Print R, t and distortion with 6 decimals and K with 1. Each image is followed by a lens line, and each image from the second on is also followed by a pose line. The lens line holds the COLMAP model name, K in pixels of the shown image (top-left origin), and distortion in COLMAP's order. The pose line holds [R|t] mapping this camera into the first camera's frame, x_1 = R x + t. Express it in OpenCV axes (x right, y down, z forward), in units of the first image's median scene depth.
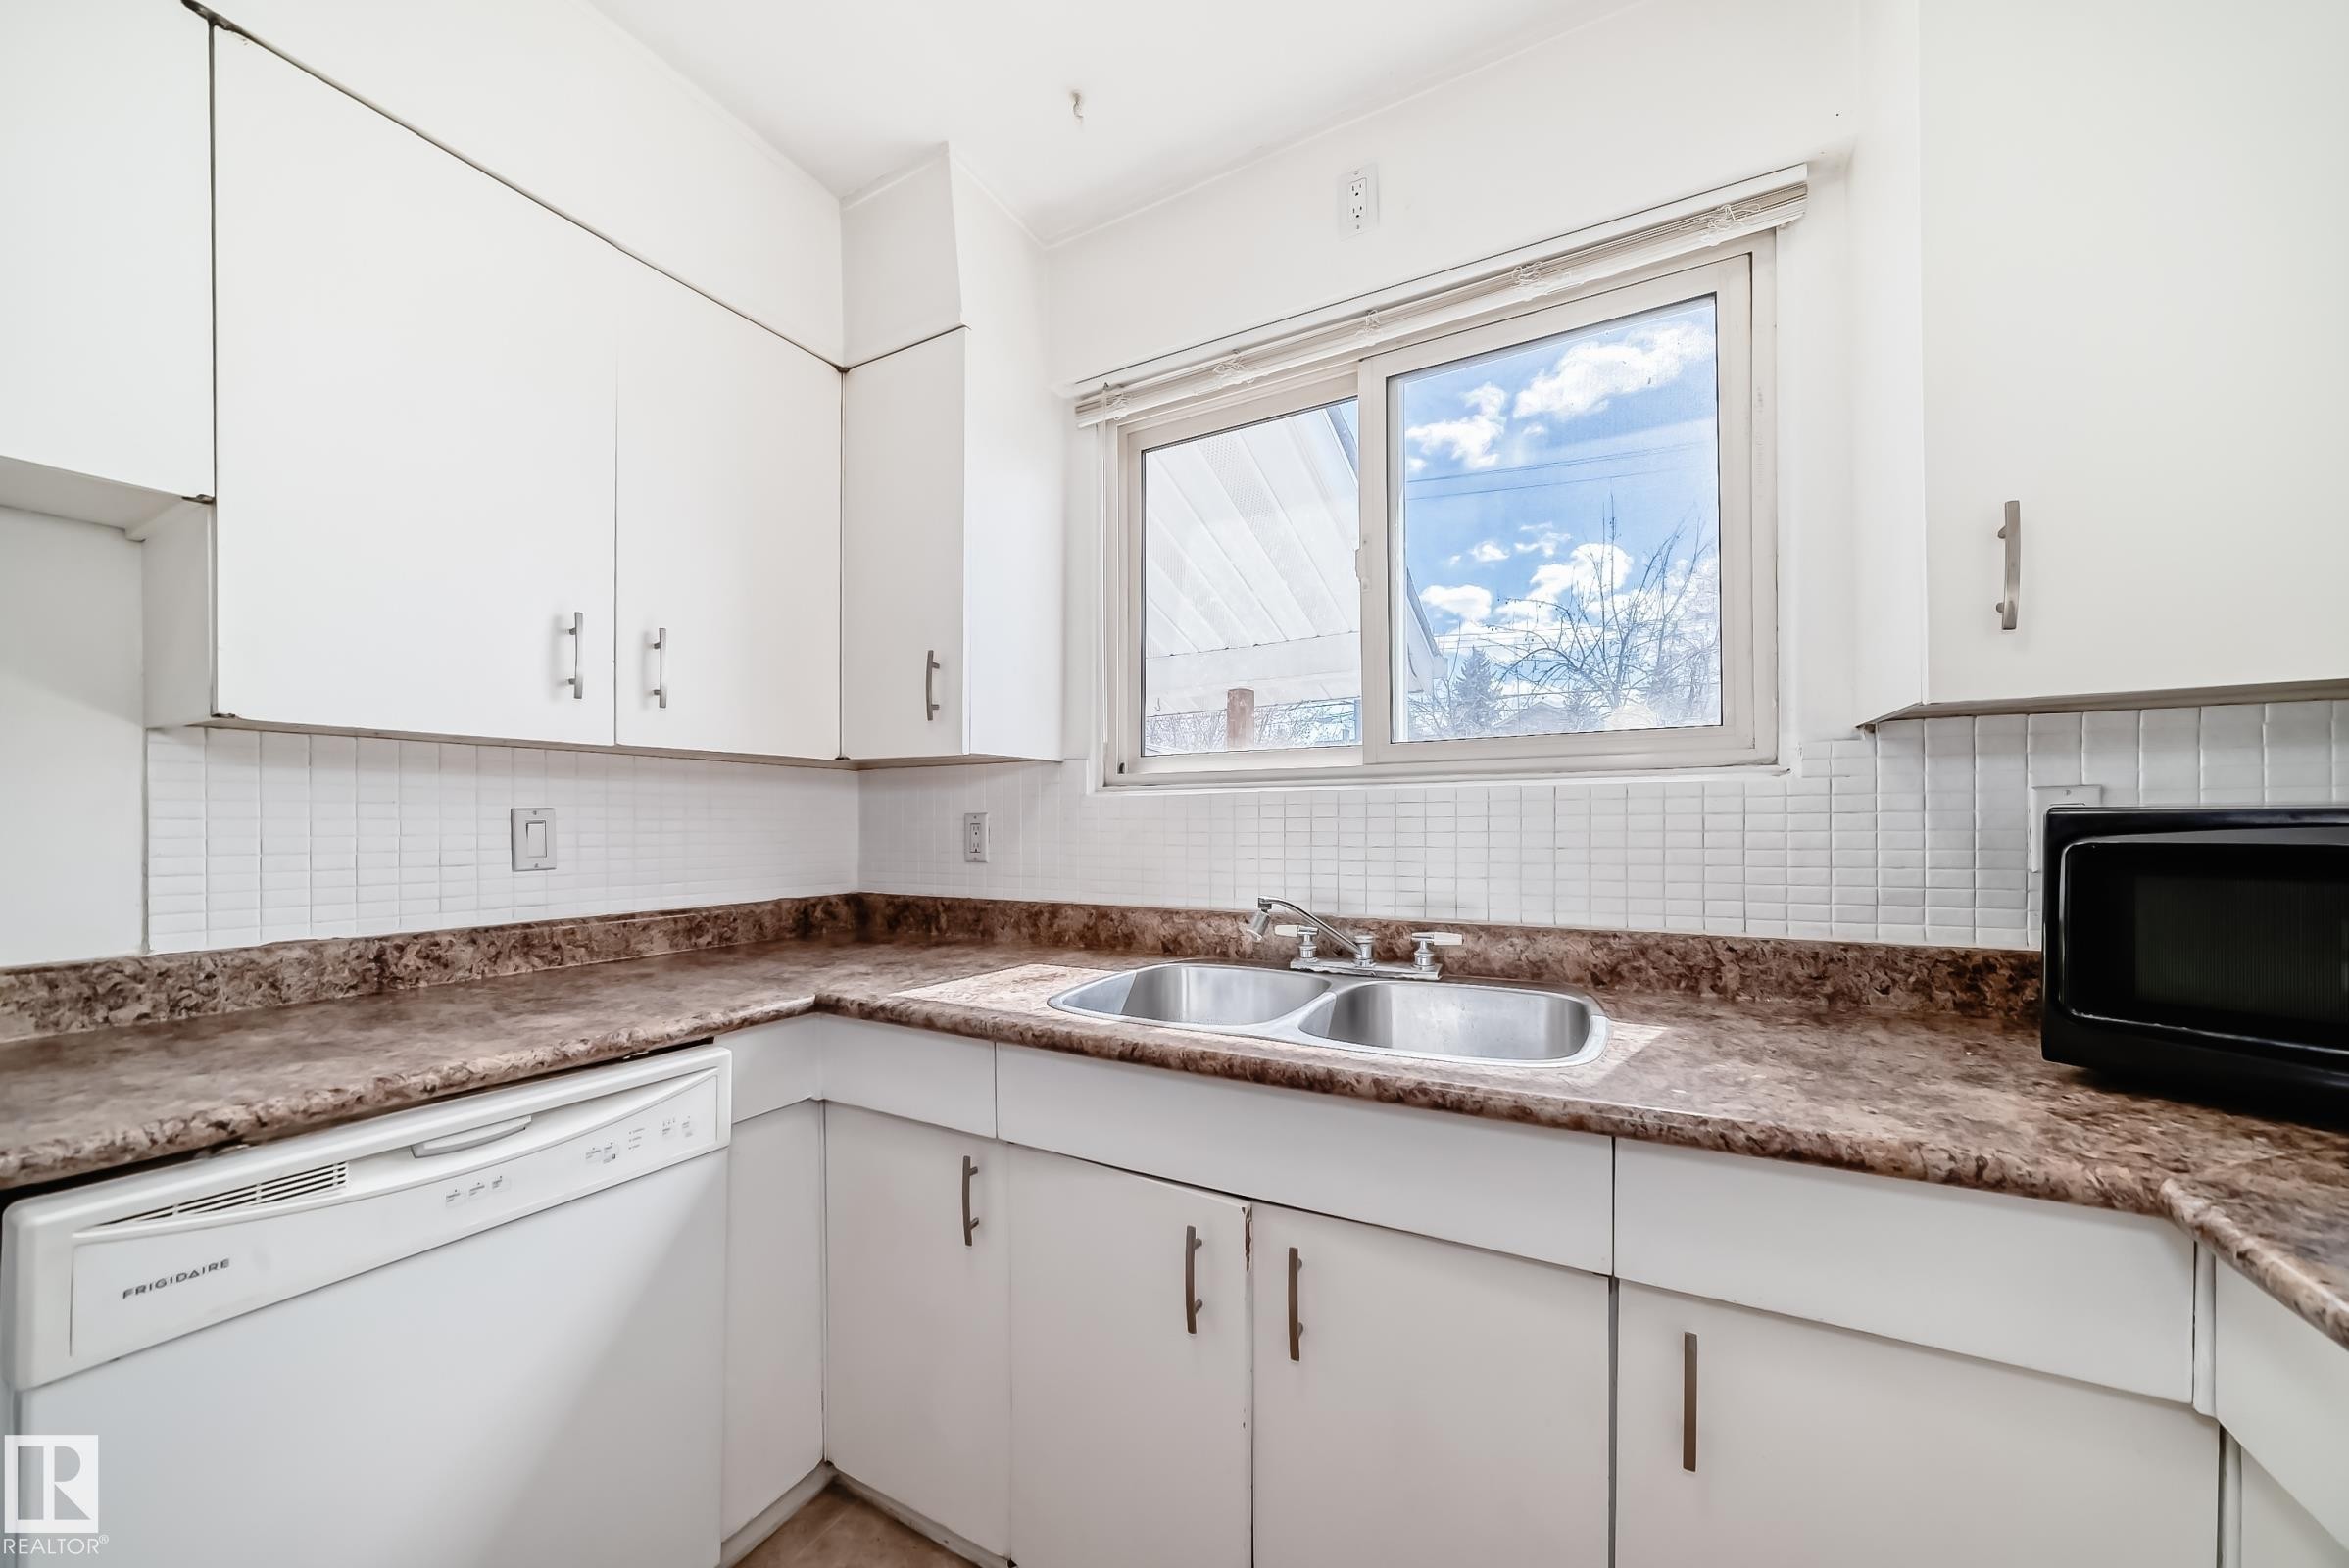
lens RADIAL K [[836.2, 0, 1176.2], [0, 836.2, 833.5], [0, 0, 1]] dist [-0.025208, 0.005267]
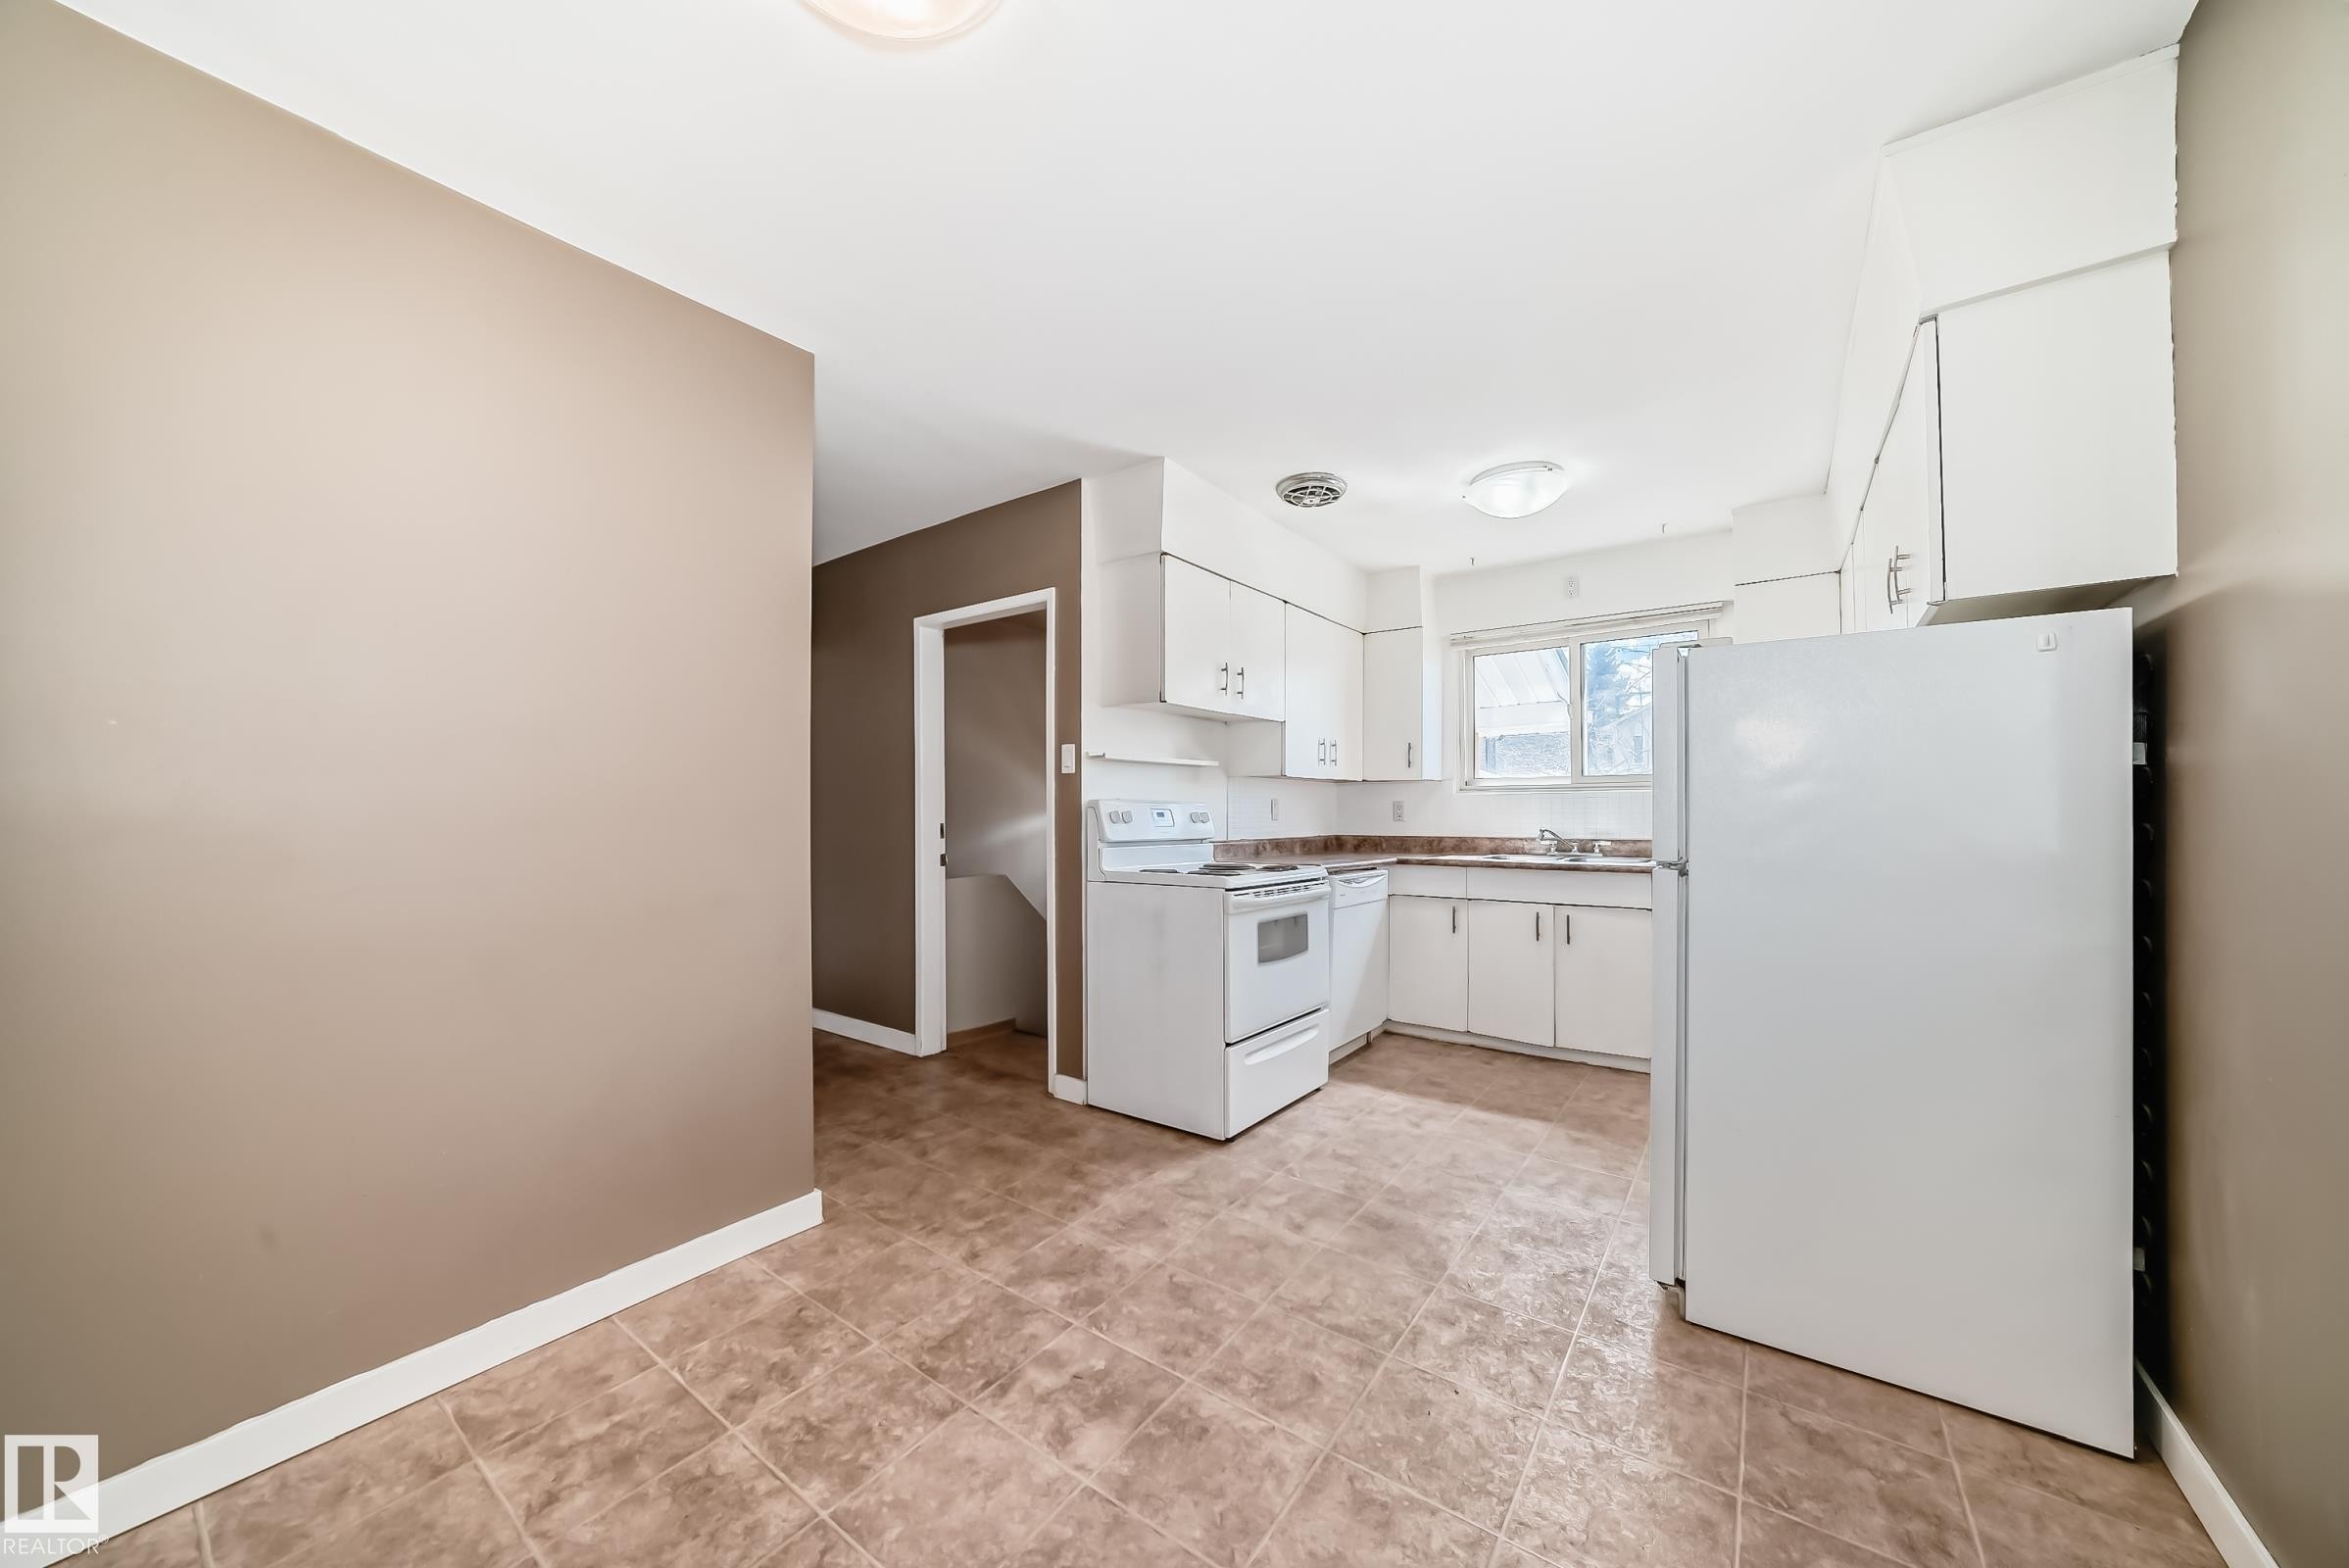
lens RADIAL K [[836.2, 0, 1187.9], [0, 836.2, 799.3], [0, 0, 1]] dist [-0.025208, 0.005267]
pose [[0.993290, 0.002195, -0.115632, -0.801320], [-0.005199, 0.999657, -0.025679, 0.052243], [0.115536, 0.026108, 0.992960, -2.090360]]
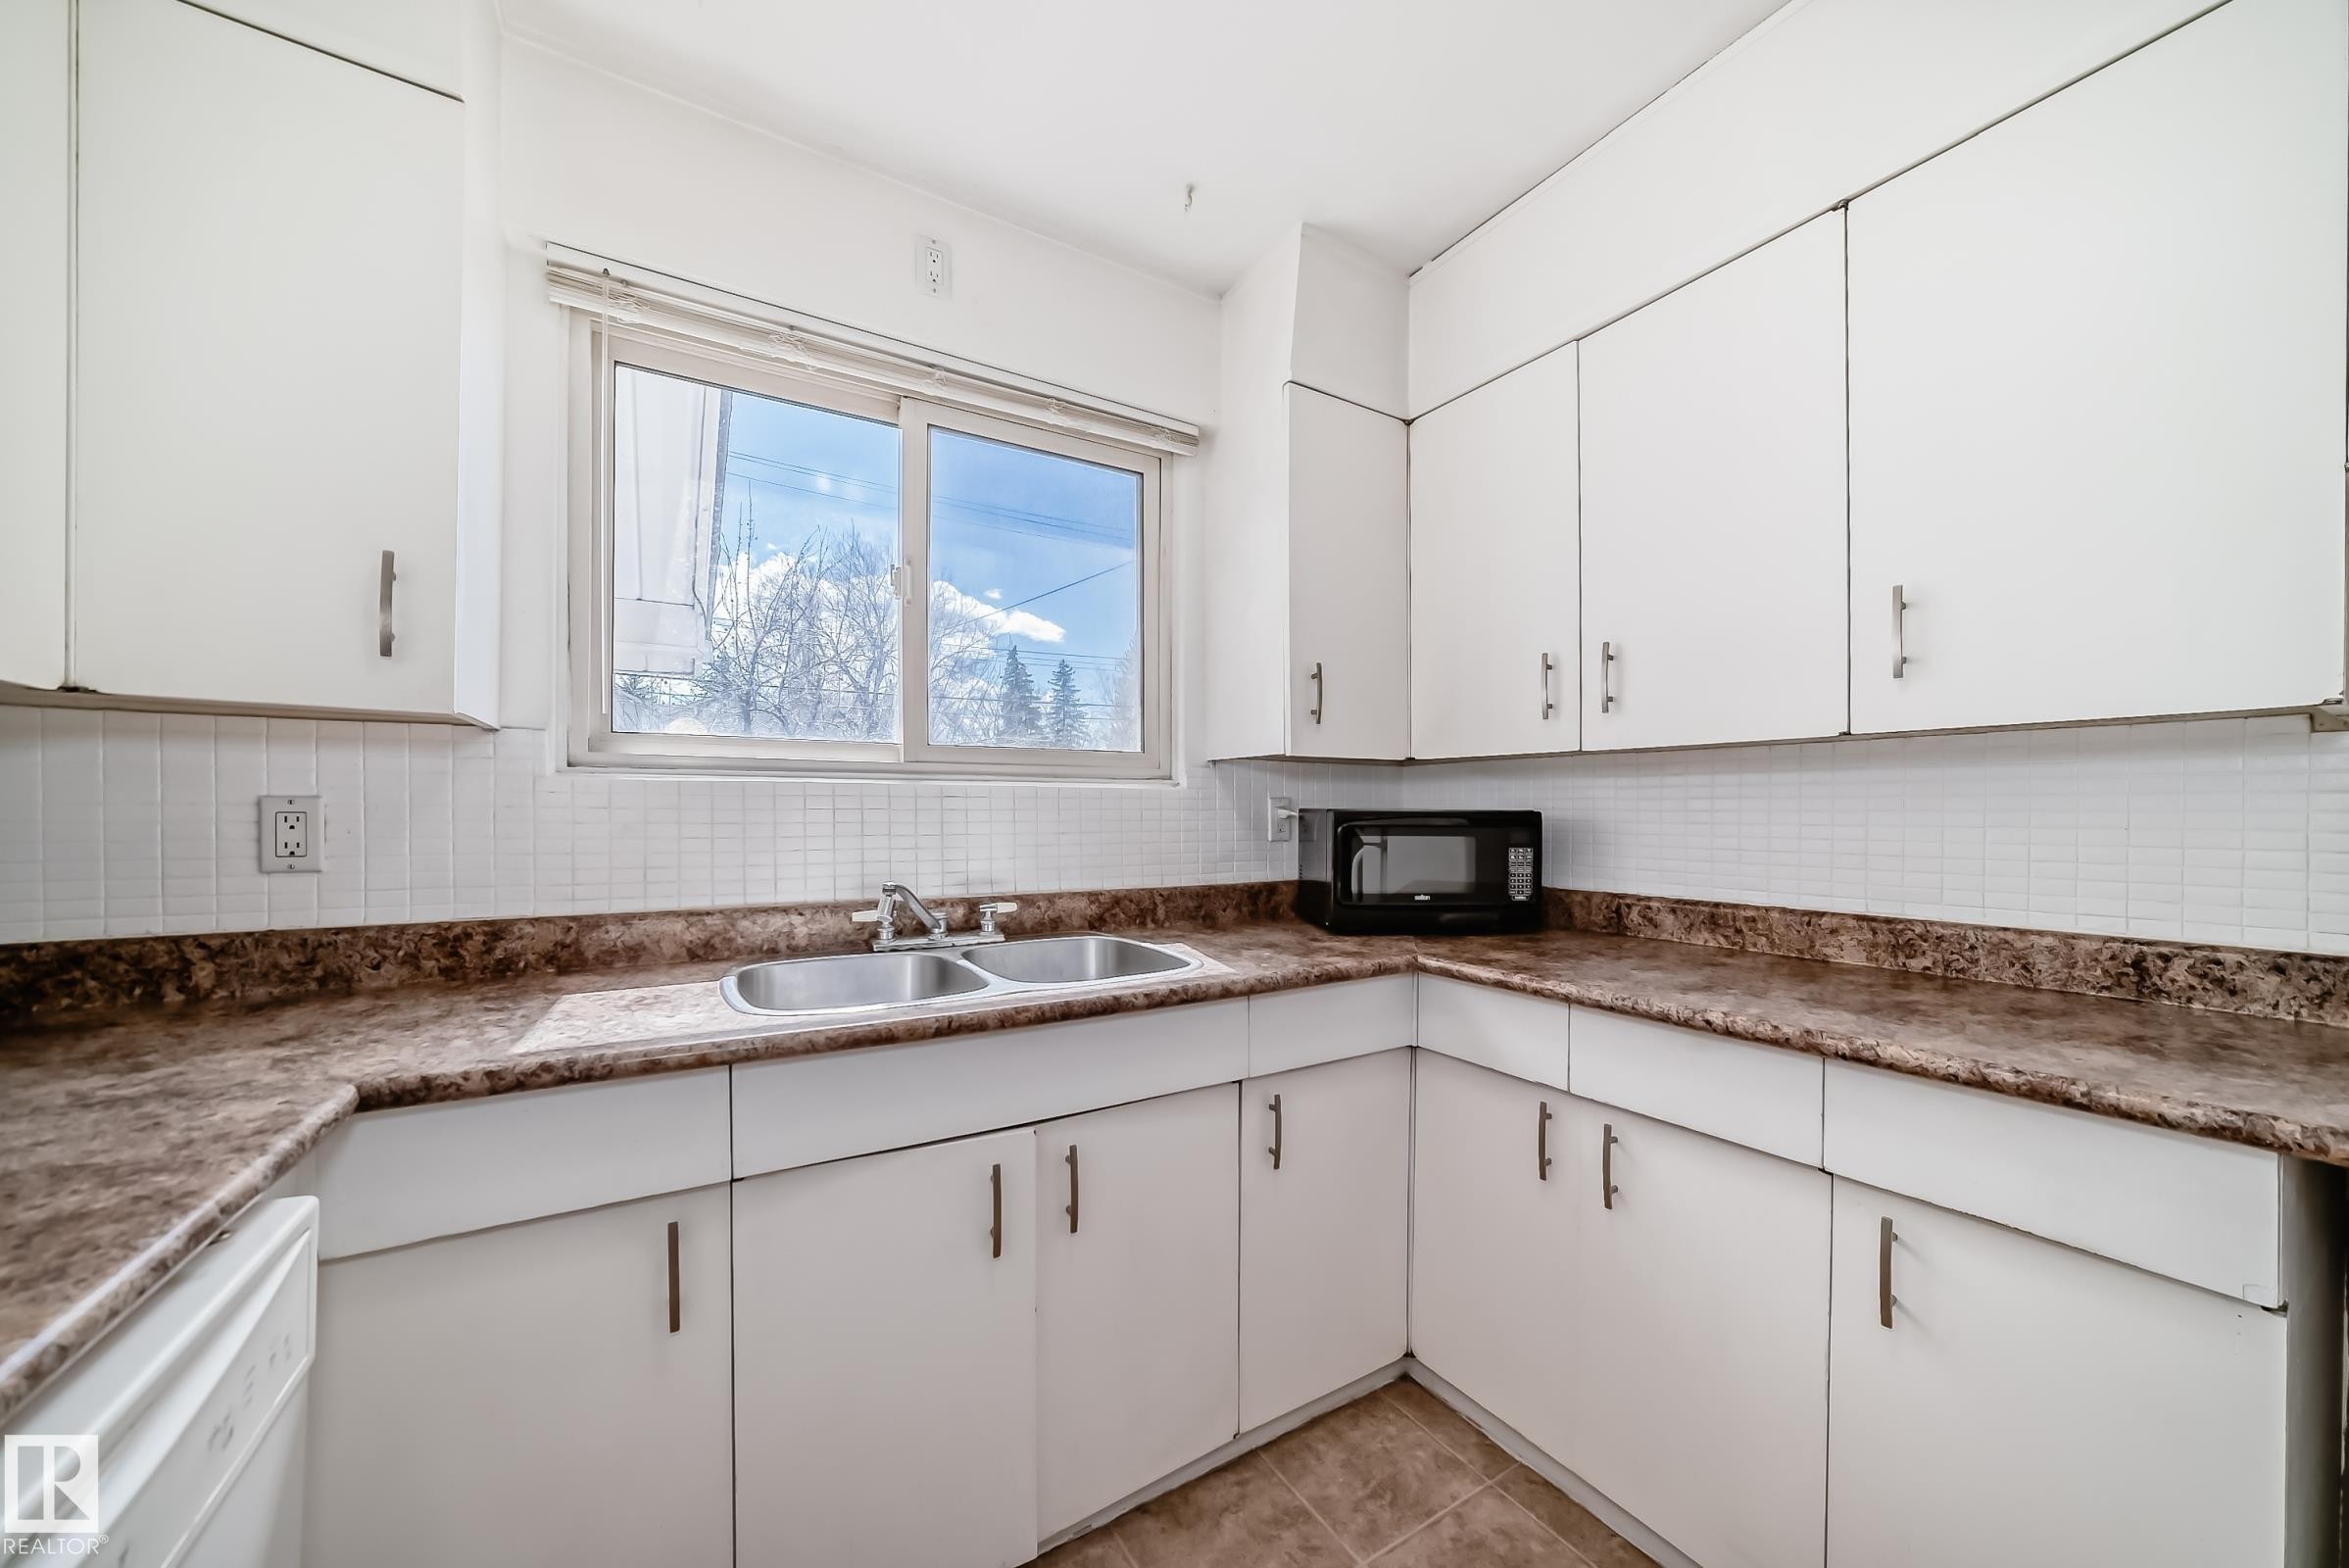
lens RADIAL K [[836.2, 0, 1191.1], [0, 836.2, 817.2], [0, 0, 1]] dist [-0.025208, 0.005267]
pose [[0.490178, 0.001217, 0.871622, -0.623604], [0.004533, 0.999982, -0.003945, -0.002744], [-0.871611, 0.005885, 0.490163, 0.143290]]
